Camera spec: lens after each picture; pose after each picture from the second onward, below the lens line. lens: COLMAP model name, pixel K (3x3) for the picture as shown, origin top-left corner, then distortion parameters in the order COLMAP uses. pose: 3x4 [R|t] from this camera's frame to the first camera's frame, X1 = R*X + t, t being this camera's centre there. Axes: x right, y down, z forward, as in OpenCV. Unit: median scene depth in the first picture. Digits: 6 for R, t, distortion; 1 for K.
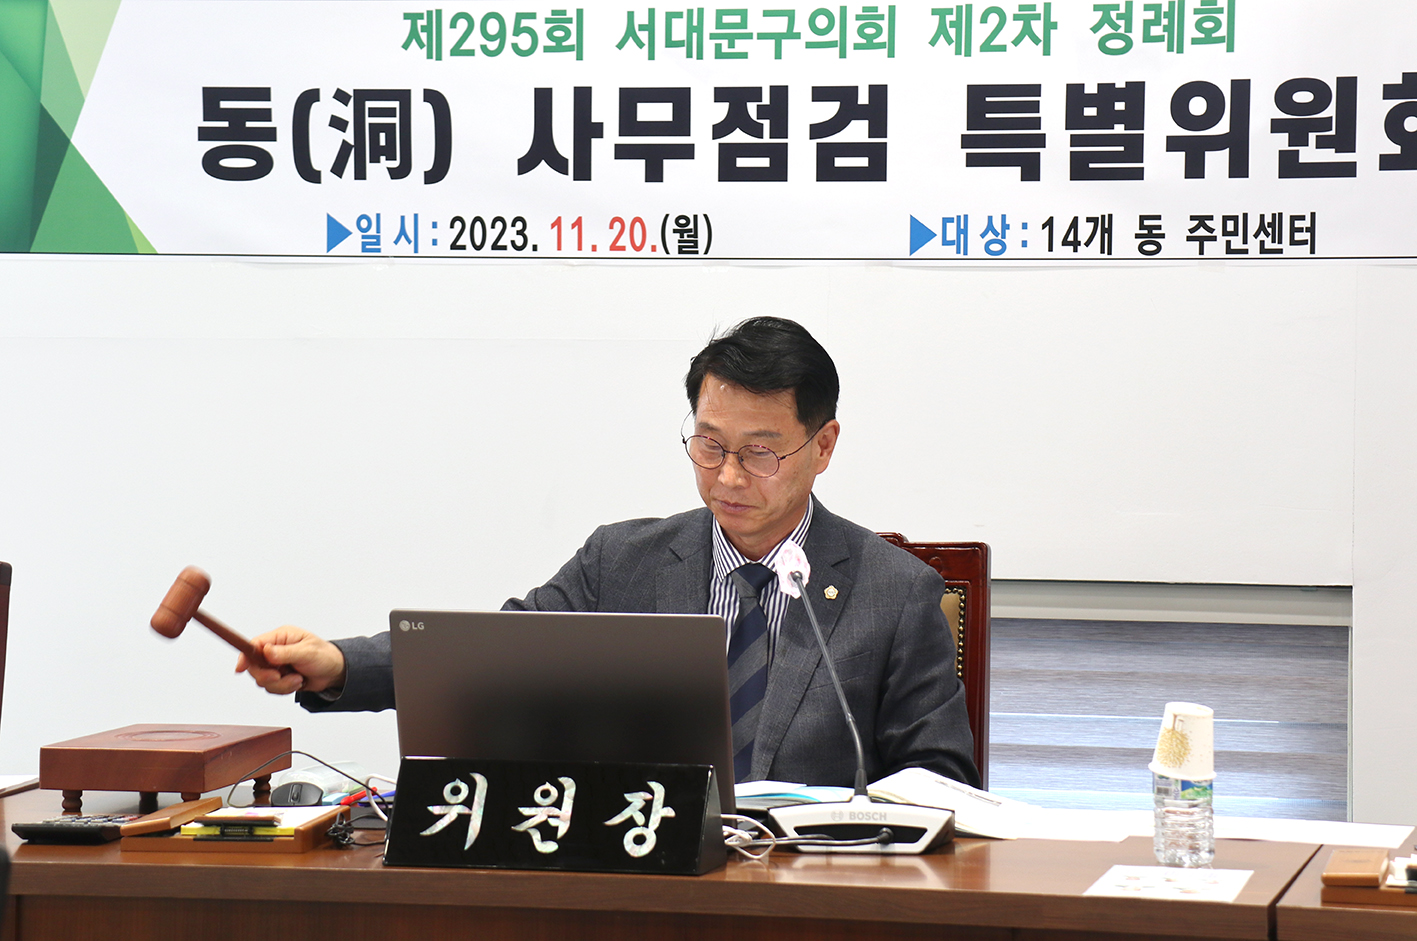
lens RADIAL K [[4457.7, 0, 708.7], [0, 4457.7, 469.0], [0, 0, 1]] dist [0.628650, 0.000000]
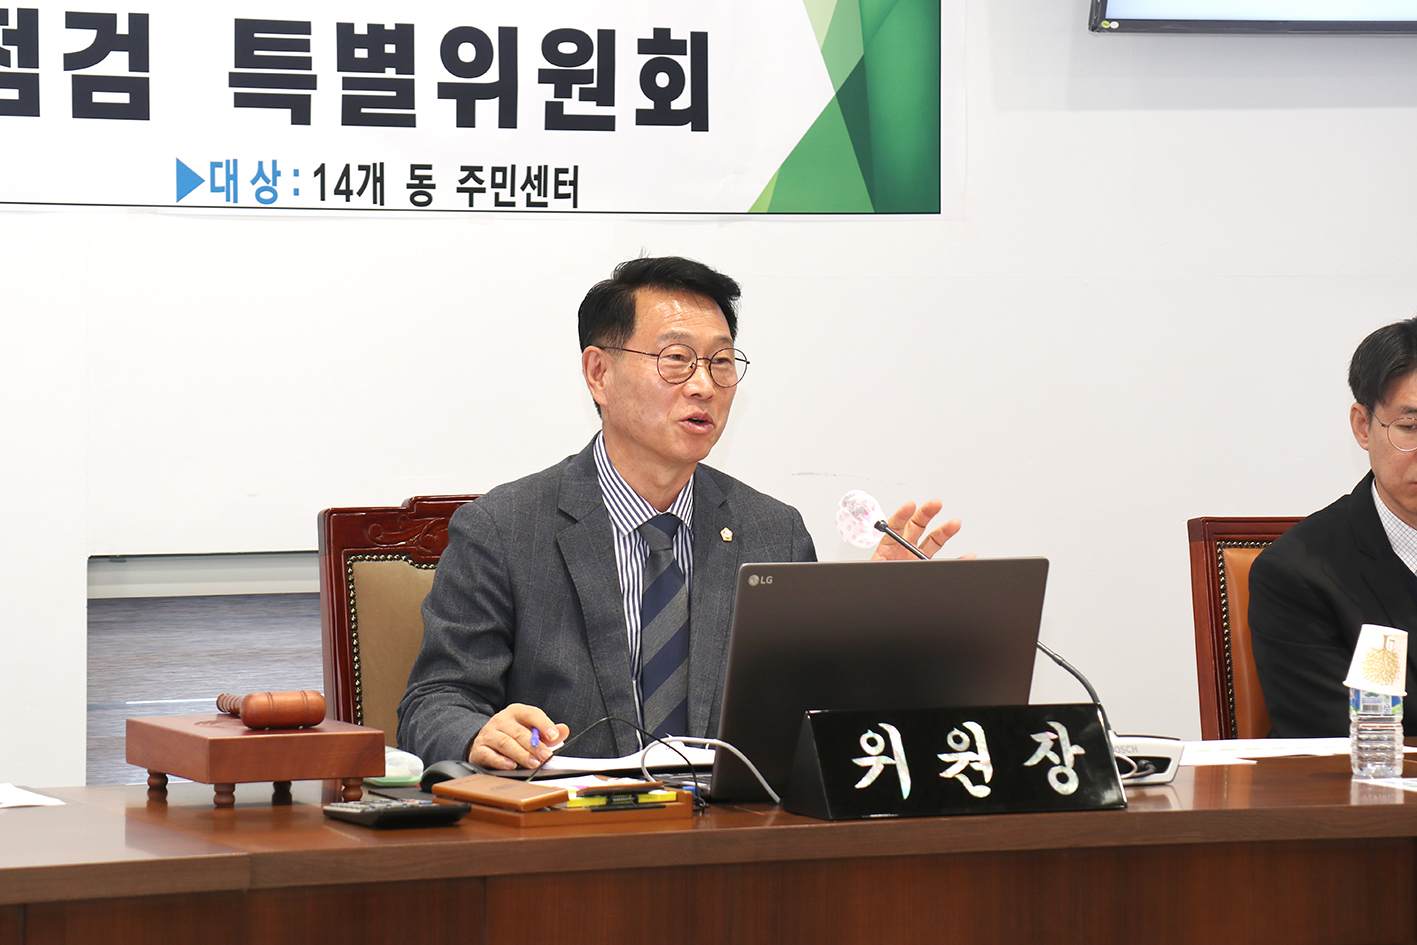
lens RADIAL K [[5340.4, 0, 708.5], [0, 5340.4, 474.3], [0, 0, 1]] dist [1.004645, 0.000000]
pose [[0.781370, -0.024942, 0.623570, -0.574677], [0.024566, 0.999656, 0.009203, 0.000544], [-0.623585, 0.008128, 0.781713, 0.066251]]
